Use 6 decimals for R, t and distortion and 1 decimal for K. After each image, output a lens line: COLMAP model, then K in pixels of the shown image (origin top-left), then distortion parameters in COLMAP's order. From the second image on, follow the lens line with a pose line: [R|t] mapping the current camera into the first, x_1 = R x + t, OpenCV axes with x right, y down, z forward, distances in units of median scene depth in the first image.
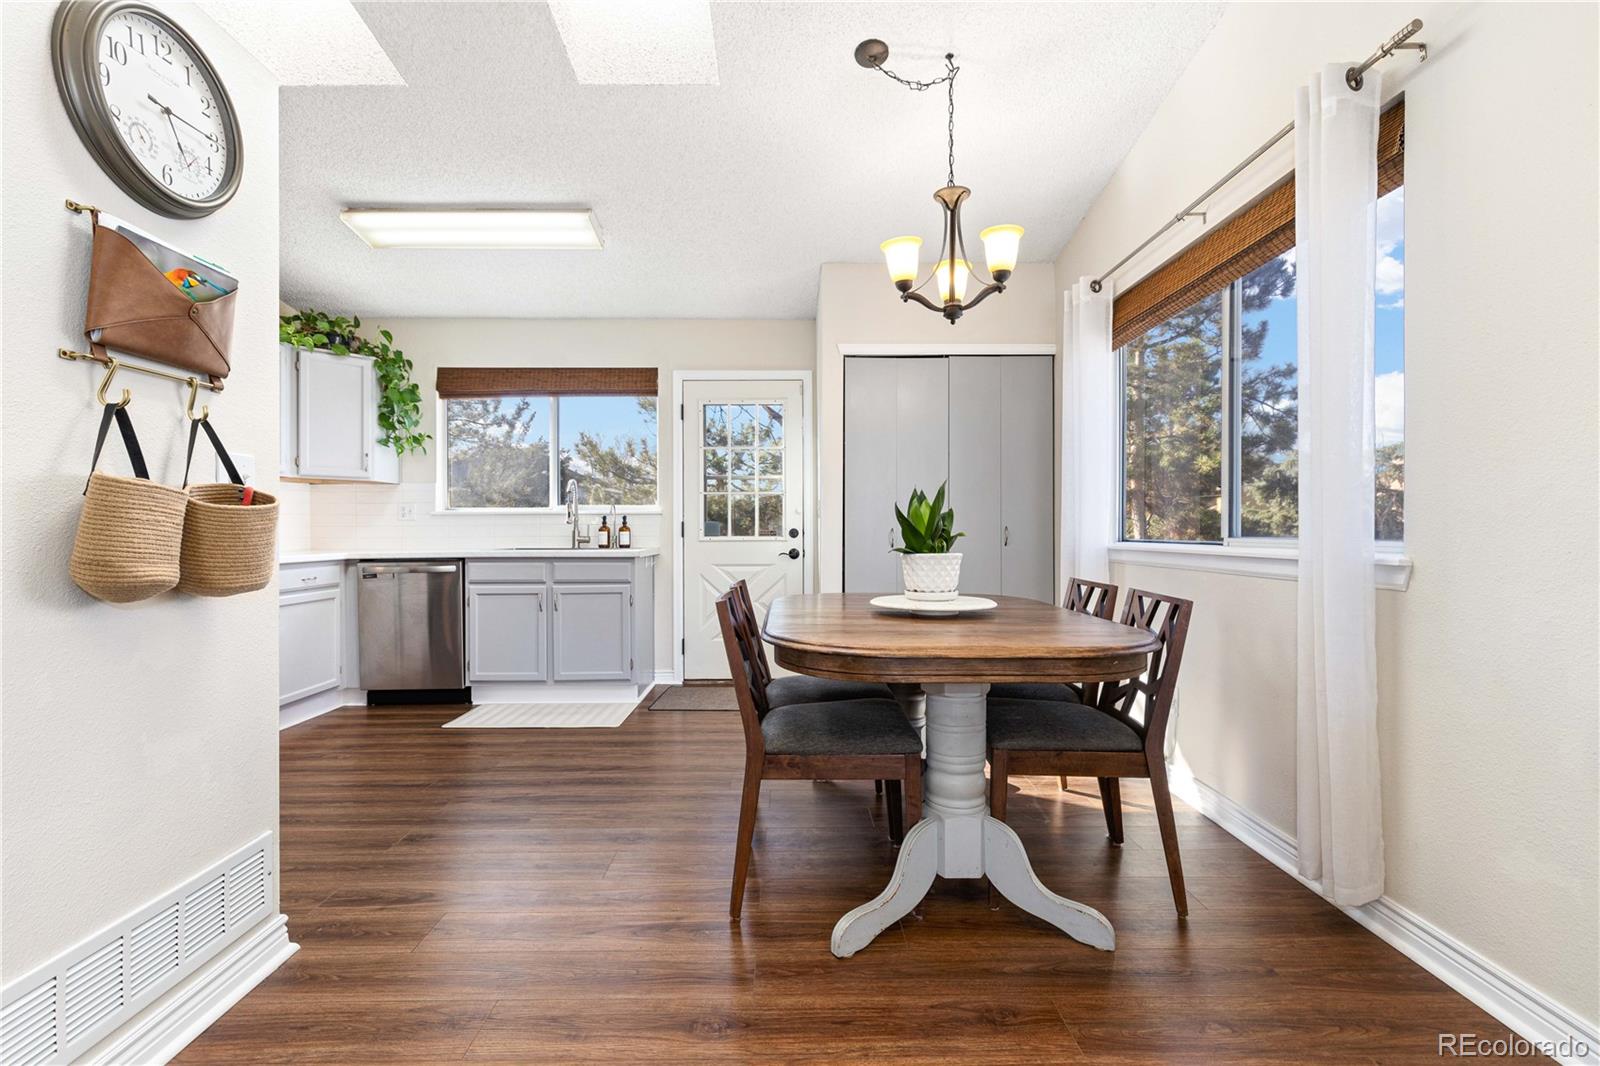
lens RADIAL K [[727.3, 0, 794.6], [0, 727.3, 524.8], [0, 0, 1]] dist [0.001447, -0.000315]
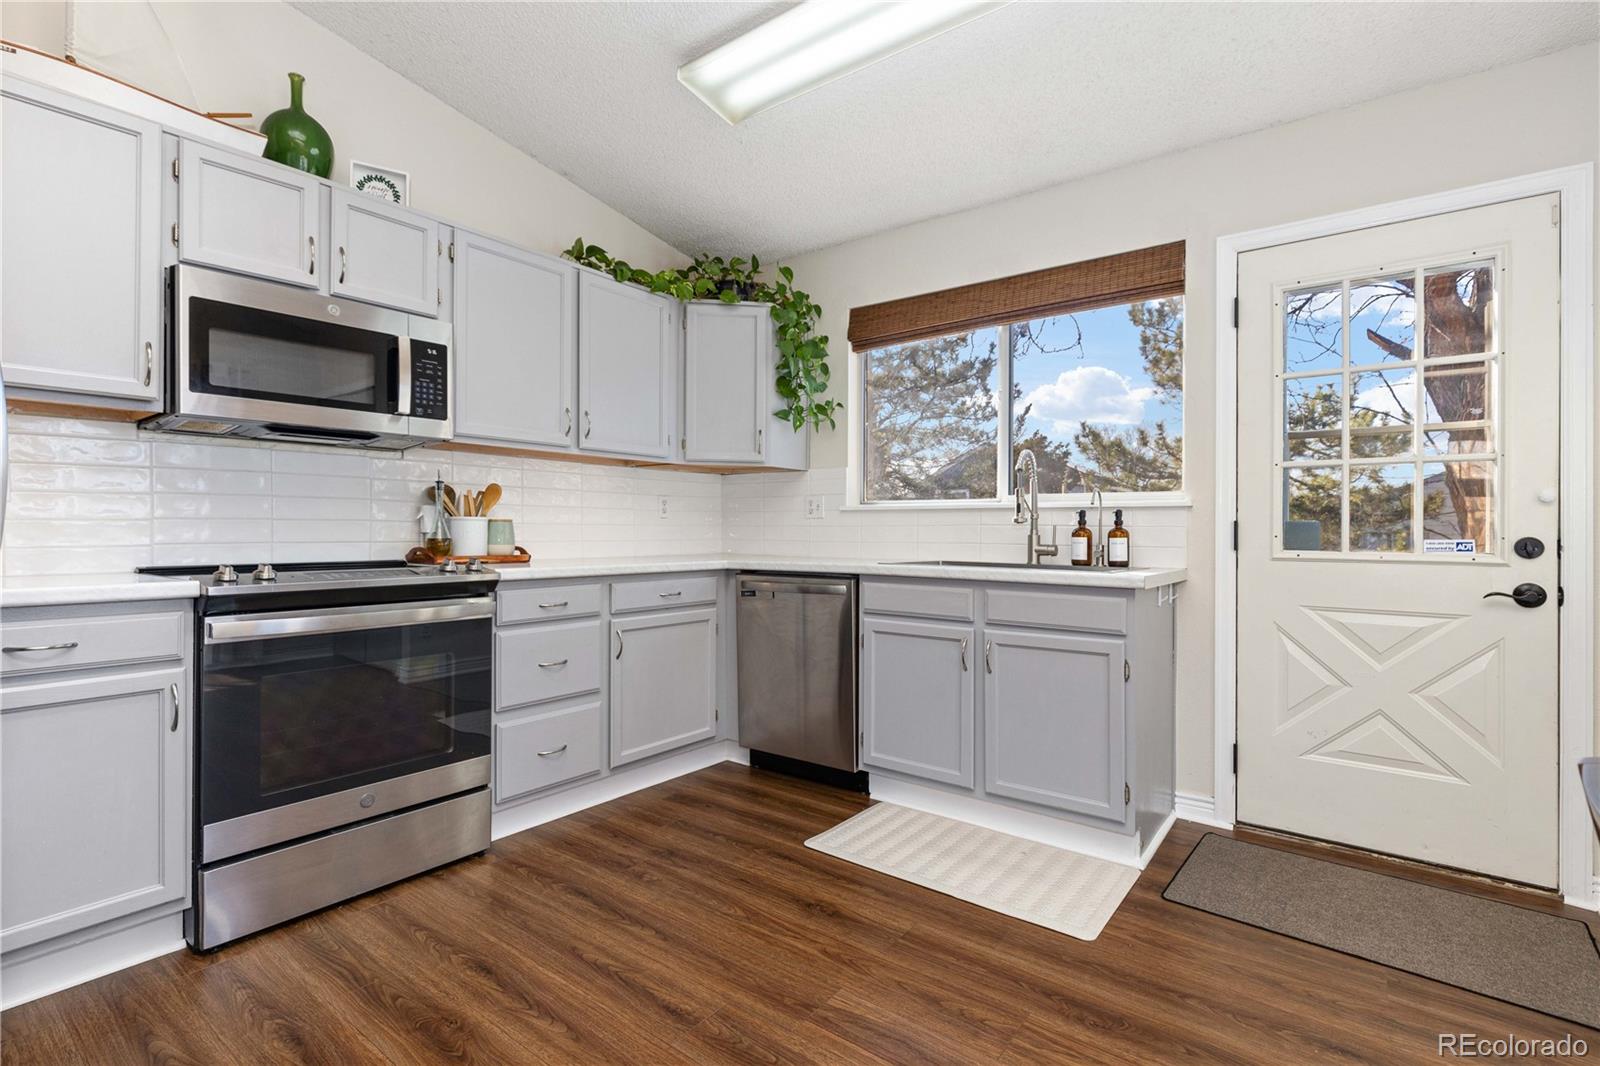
lens RADIAL K [[746.1, 0, 793.2], [0, 746.1, 522.9], [0, 0, 1]] dist [0.001681, -0.000285]
pose [[0.789168, 0.004045, -0.614164, -0.083492], [-0.007164, 0.999971, -0.002619, 0.000997], [0.614135, 0.006467, 0.789174, 0.419442]]
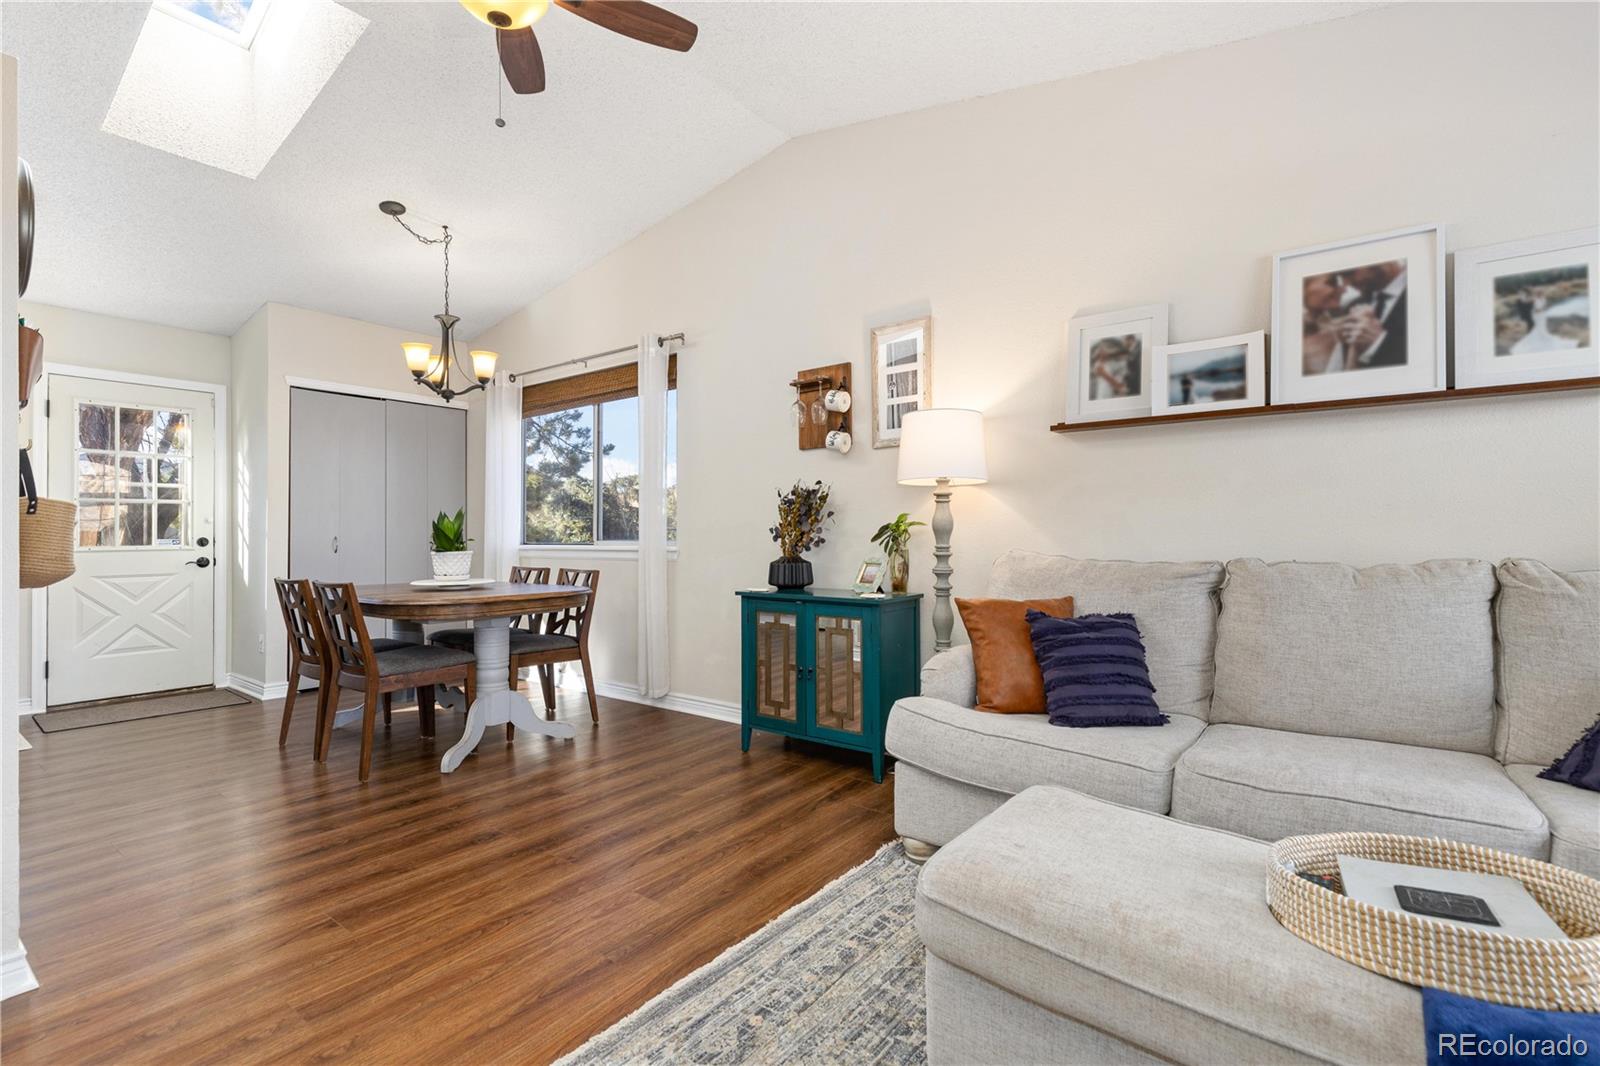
lens RADIAL K [[730.6, 0, 792.5], [0, 730.6, 533.4], [0, 0, 1]] dist [0.009611, -0.000734]
pose [[0.612899, -0.001153, 0.790161, -0.347430], [0.000621, 0.999999, 0.000978, -0.000987], [-0.790161, -0.000109, 0.612899, -0.323977]]
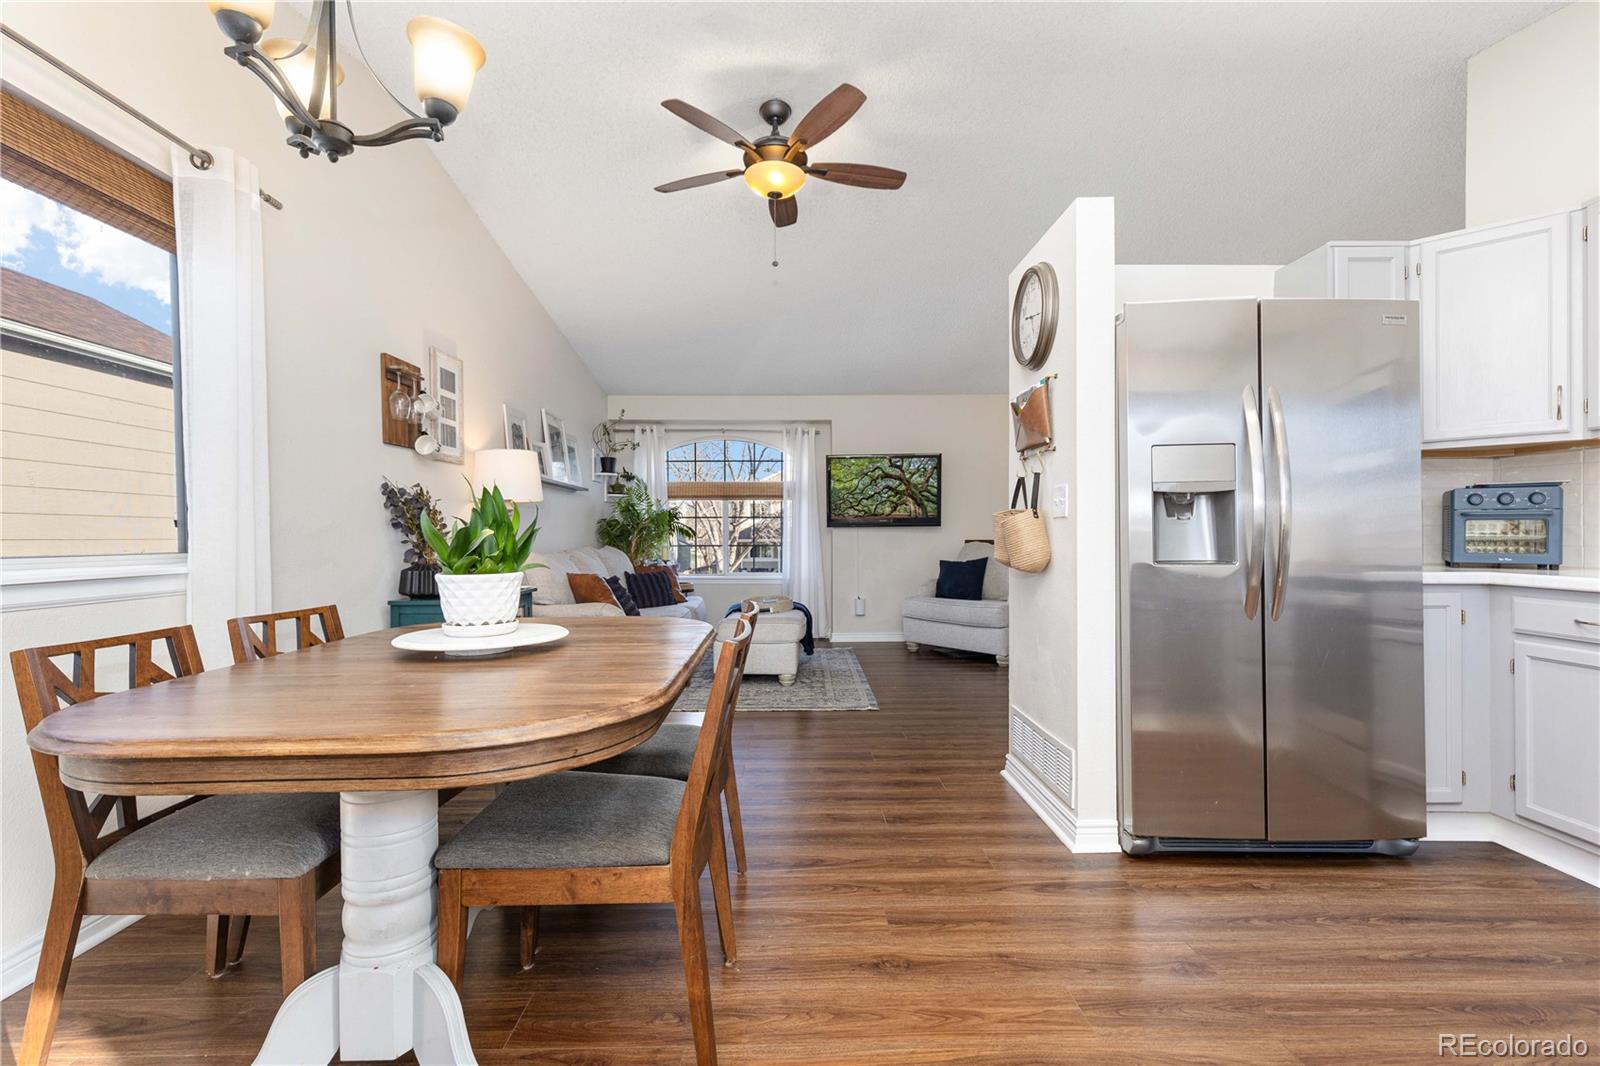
lens RADIAL K [[728.0, 0, 792.4], [0, 728.0, 543.2], [0, 0, 1]] dist [0.003148, 0.000246]
pose [[-0.999960, 0.008809, -0.001448, -0.073460], [0.008800, 0.999941, 0.006351, 0.003464], [0.001503, 0.006338, -0.999979, 0.962768]]
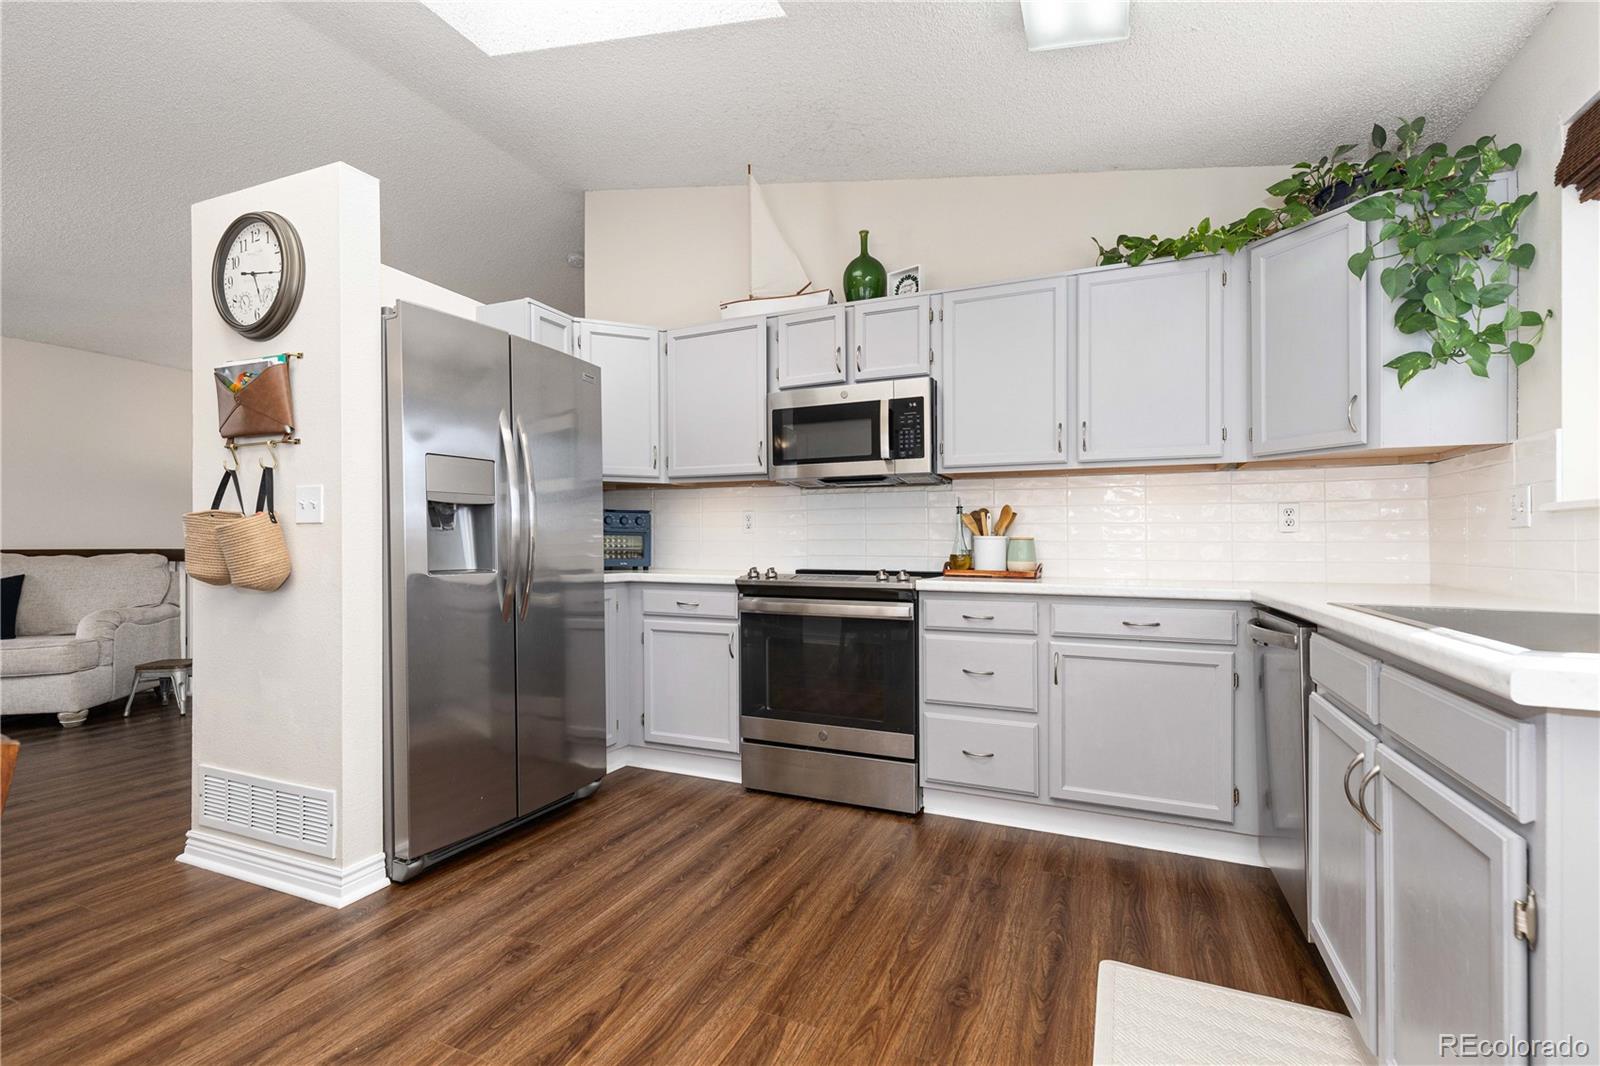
lens RADIAL K [[731.8, 0, 787.2], [0, 731.8, 547.7], [0, 0, 1]] dist [0.008813, -0.000750]
pose [[-0.409690, 0.006321, -0.912203, 0.035013], [0.001995, 0.999980, 0.006033, 0.002695], [0.912223, 0.000652, -0.409694, 0.881646]]
